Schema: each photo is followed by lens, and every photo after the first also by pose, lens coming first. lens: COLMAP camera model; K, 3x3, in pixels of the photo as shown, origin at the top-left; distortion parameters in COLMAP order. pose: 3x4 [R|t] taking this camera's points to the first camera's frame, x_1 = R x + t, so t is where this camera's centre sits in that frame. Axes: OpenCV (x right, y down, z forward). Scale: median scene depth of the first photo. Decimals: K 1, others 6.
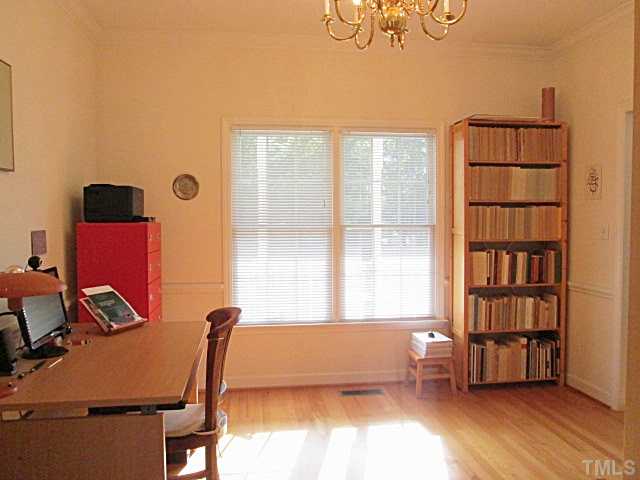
lens RADIAL K [[525.6, 0, 320.0], [0, 525.6, 240.0], [0, 0, 1]] dist [-0.012856, -0.003107]
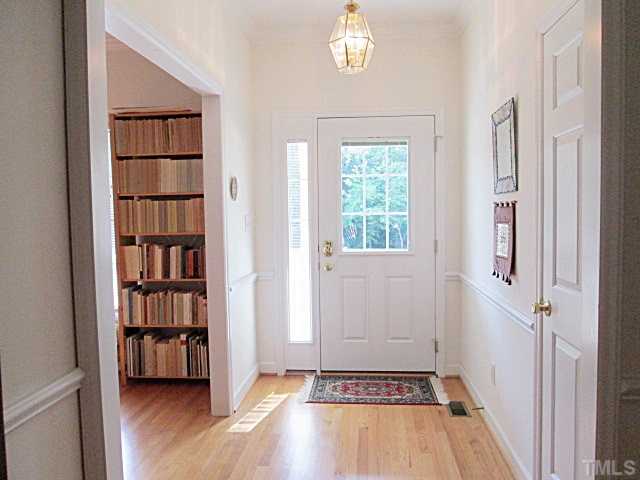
lens RADIAL K [[525.6, 0, 320.0], [0, 525.6, 240.0], [0, 0, 1]] dist [-0.012856, -0.003107]
pose [[0.969922, -0.000354, -0.243414, 0.886469], [0.004919, 0.999823, 0.018147, -0.004771], [0.243364, -0.018799, 0.969753, 0.119966]]
